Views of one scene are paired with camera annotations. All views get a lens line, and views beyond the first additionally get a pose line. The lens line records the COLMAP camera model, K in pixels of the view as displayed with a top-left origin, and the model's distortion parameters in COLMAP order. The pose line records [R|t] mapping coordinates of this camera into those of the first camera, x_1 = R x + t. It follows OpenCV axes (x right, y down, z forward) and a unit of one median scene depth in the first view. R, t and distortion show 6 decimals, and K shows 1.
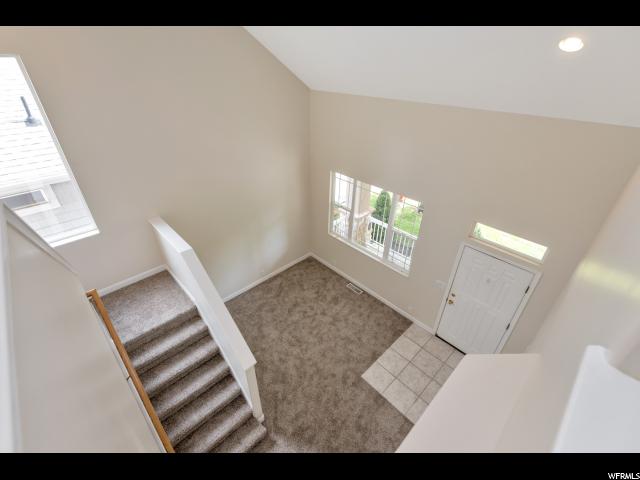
lens RADIAL K [[299.8, 0, 319.0], [0, 299.8, 237.3], [0, 0, 1]] dist [0.041908, -0.027691]
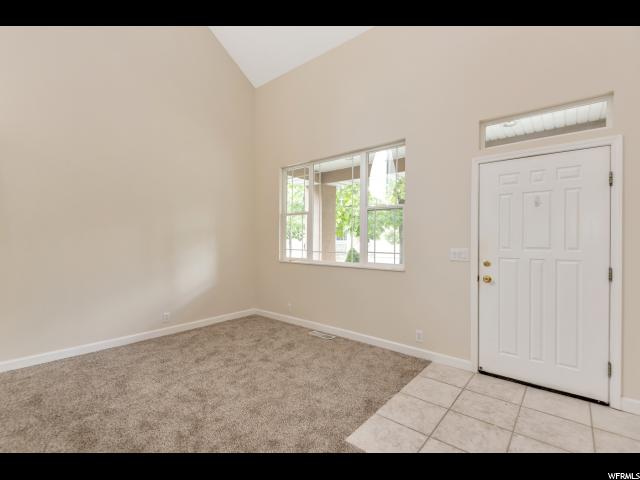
lens RADIAL K [[299.8, 0, 319.0], [0, 299.8, 237.3], [0, 0, 1]] dist [0.041908, -0.027691]
pose [[0.993940, -0.002590, 0.109891, 0.055213], [0.062874, 0.833429, -0.549038, 0.395759], [-0.090165, 0.552620, 0.828542, 0.462081]]
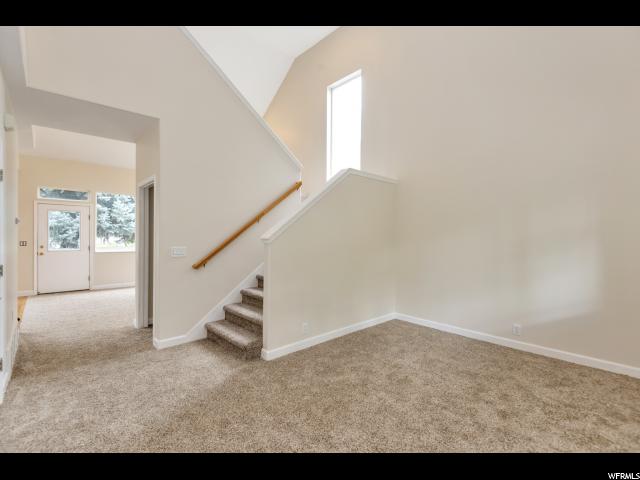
lens RADIAL K [[299.8, 0, 319.0], [0, 299.8, 237.3], [0, 0, 1]] dist [0.041908, -0.027691]
pose [[-0.012735, -0.002583, -0.999916, 0.426147], [-0.559249, 0.828985, 0.004982, 0.210321], [0.828902, 0.559265, -0.012002, 0.734173]]
